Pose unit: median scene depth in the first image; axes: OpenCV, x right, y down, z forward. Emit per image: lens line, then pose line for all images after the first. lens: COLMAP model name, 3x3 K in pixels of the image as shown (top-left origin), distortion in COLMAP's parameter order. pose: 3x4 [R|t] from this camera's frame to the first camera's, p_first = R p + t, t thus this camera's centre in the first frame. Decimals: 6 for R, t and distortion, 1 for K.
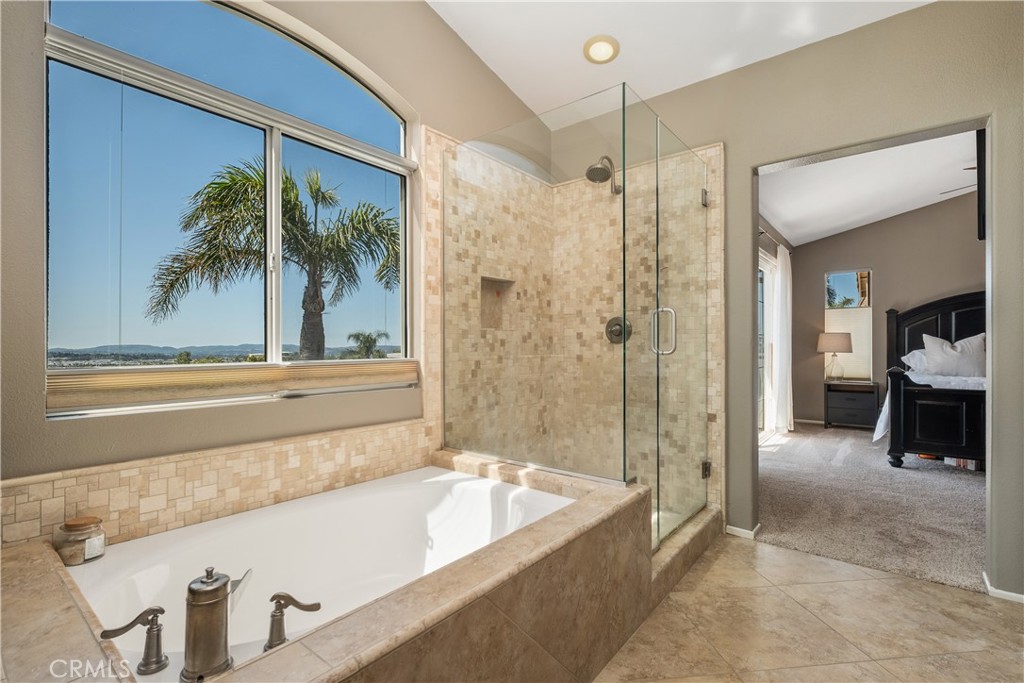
lens RADIAL K [[472.3, 0, 510.3], [0, 472.3, 347.5], [0, 0, 1]] dist [-0.003218, -0.000840]
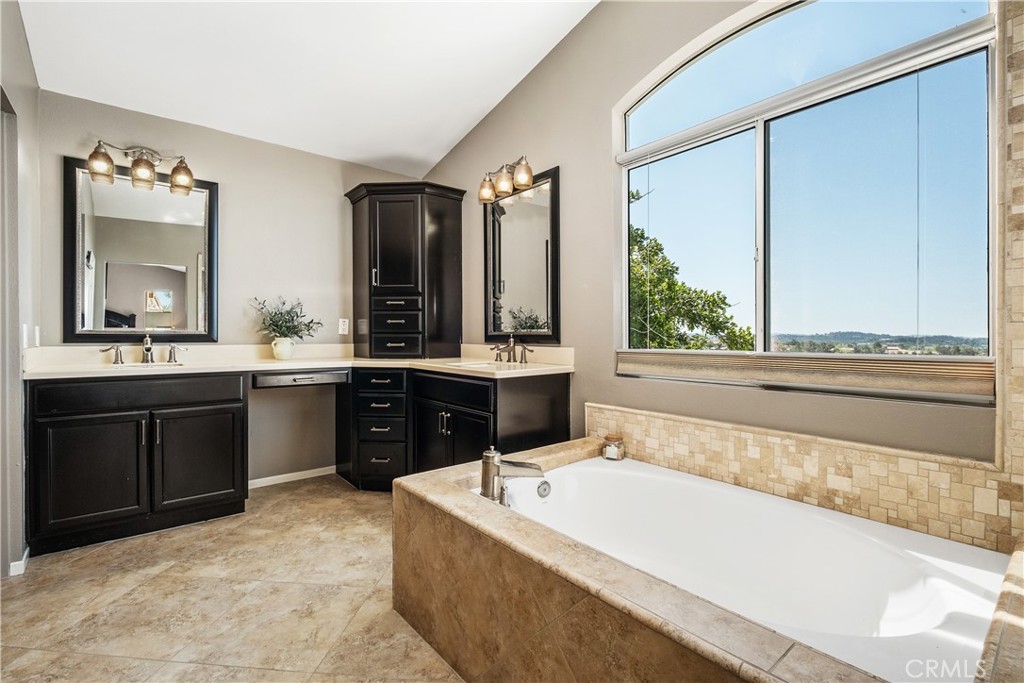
lens RADIAL K [[472.3, 0, 517.4], [0, 472.3, 334.9], [0, 0, 1]] dist [-0.003218, -0.000840]
pose [[-0.211539, -0.001513, -0.977368, 0.603870], [-0.000130, 0.999999, -0.001520, -0.004078], [0.977370, -0.000194, -0.211539, 0.699177]]
